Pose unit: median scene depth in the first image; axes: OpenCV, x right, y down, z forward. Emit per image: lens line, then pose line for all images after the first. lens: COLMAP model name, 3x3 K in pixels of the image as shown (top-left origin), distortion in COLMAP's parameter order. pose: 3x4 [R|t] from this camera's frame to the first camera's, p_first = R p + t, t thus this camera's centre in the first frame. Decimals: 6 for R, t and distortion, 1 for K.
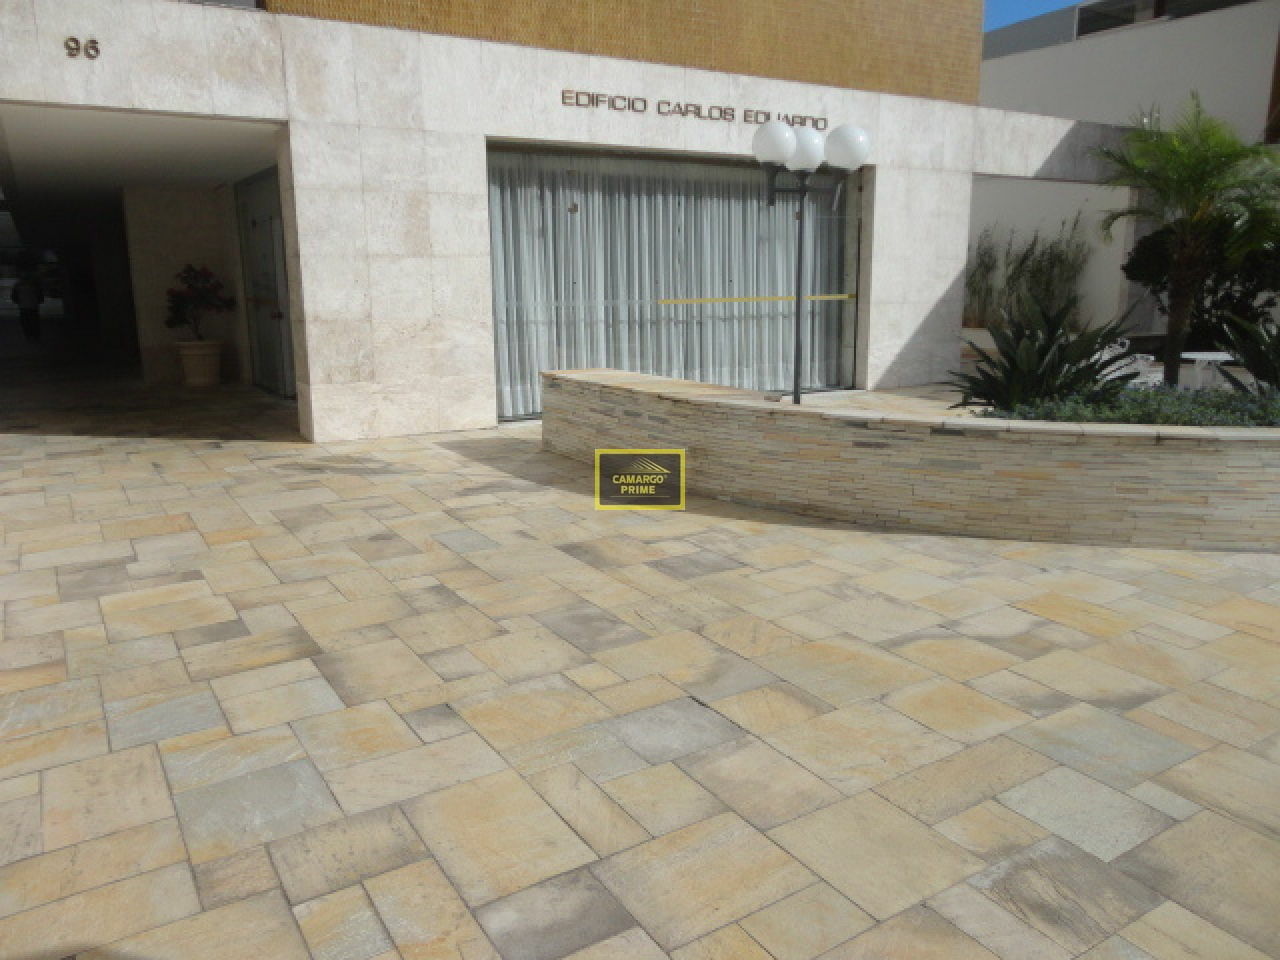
lens RADIAL K [[951.3, 0, 641.0], [0, 951.3, 477.3], [0, 0, 1]] dist [0.010498, -0.005228]
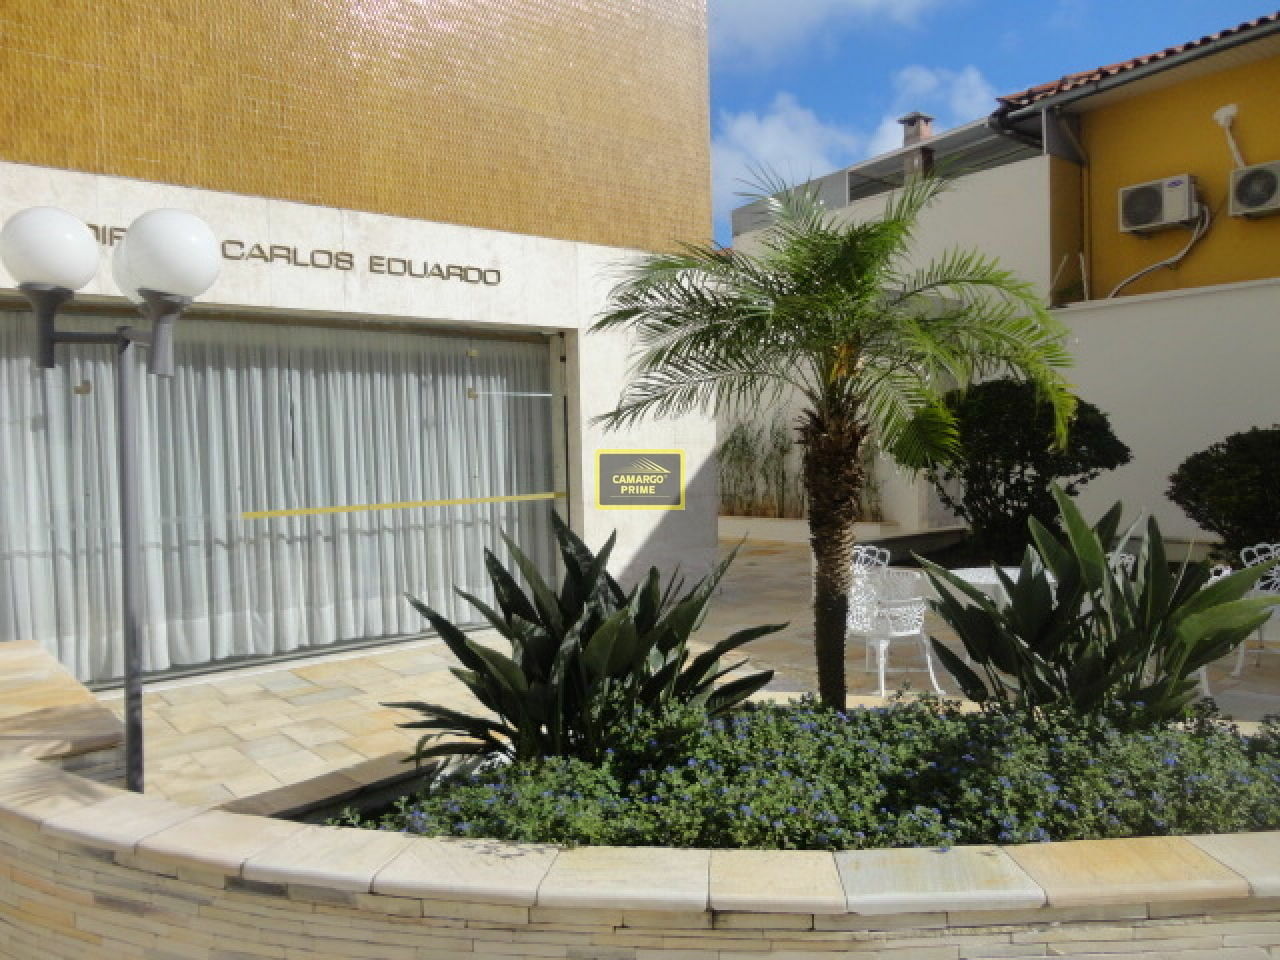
lens RADIAL K [[951.3, 0, 640.9], [0, 951.3, 481.4], [0, 0, 1]] dist [0.010498, -0.005228]
pose [[0.992907, -0.028640, 0.115397, 0.215904], [0.049198, 0.982534, -0.179461, -0.066328], [-0.108241, 0.183865, 0.976974, 0.270118]]
